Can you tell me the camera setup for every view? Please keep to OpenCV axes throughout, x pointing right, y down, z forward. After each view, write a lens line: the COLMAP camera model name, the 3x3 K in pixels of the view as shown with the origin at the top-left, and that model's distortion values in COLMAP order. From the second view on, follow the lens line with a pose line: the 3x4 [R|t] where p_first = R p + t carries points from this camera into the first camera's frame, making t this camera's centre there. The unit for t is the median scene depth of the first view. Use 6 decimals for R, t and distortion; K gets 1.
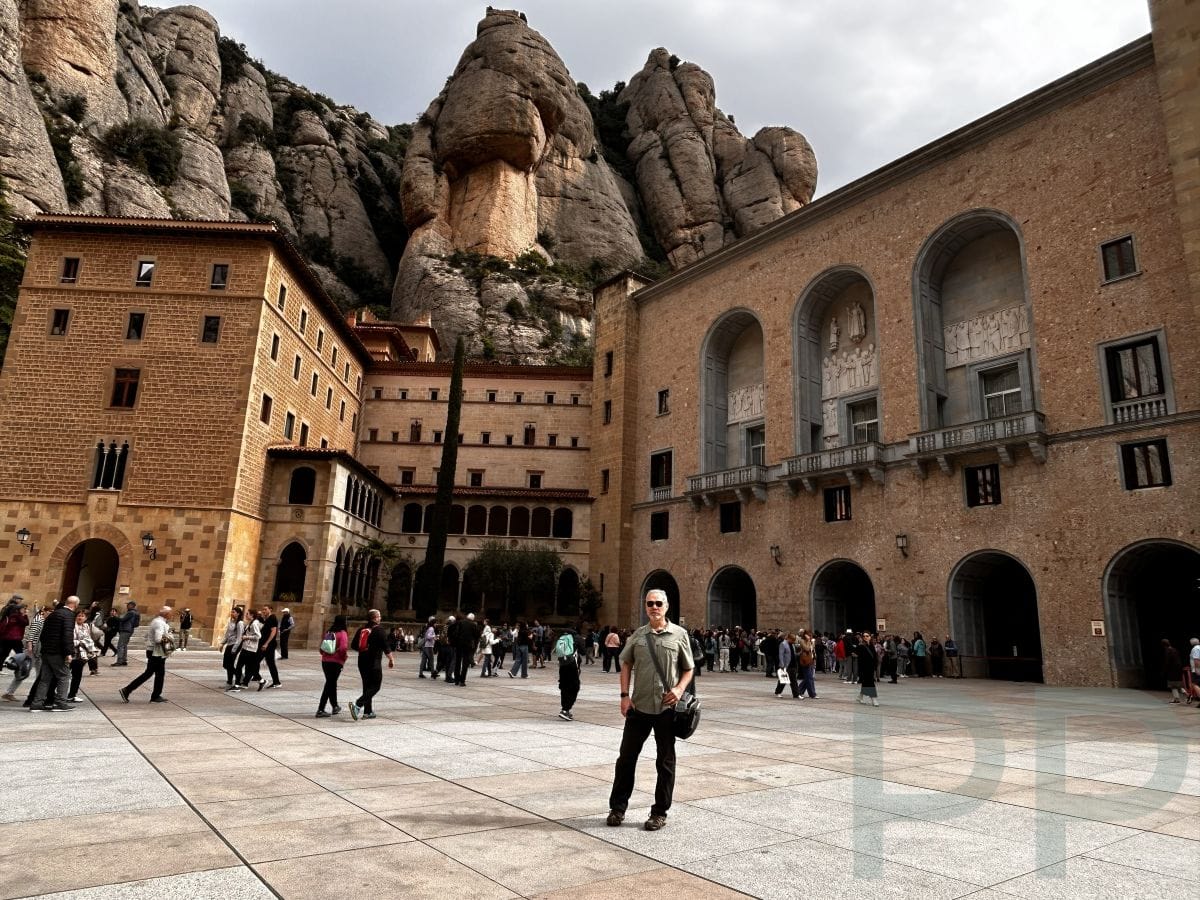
lens RADIAL K [[794.0, 0, 600.0], [0, 794.0, 450.0], [0, 0, 1]] dist [-0.004974, -0.006250]
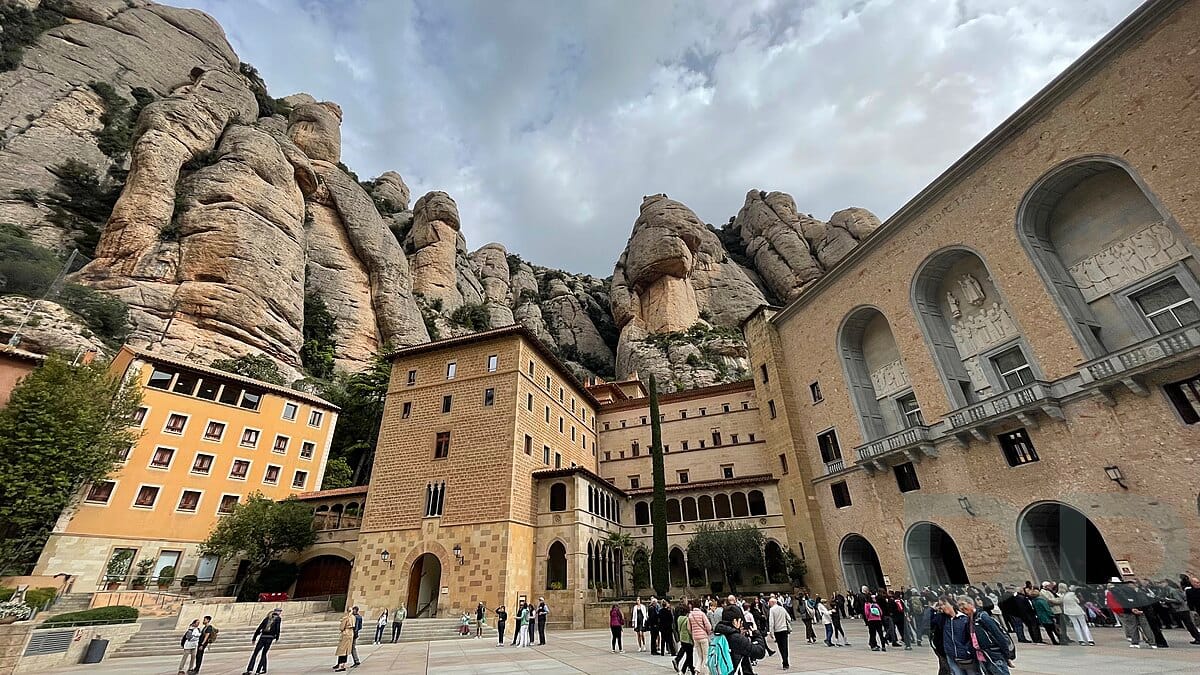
lens RADIAL K [[494.8, 0, 597.0], [0, 494.8, 329.7], [0, 0, 1]] dist [-0.002212, -0.000768]
pose [[0.933292, -0.224880, -0.279991, -0.002308], [0.140833, 0.946398, -0.290683, 0.024094], [0.330352, 0.231860, 0.914937, 0.134888]]
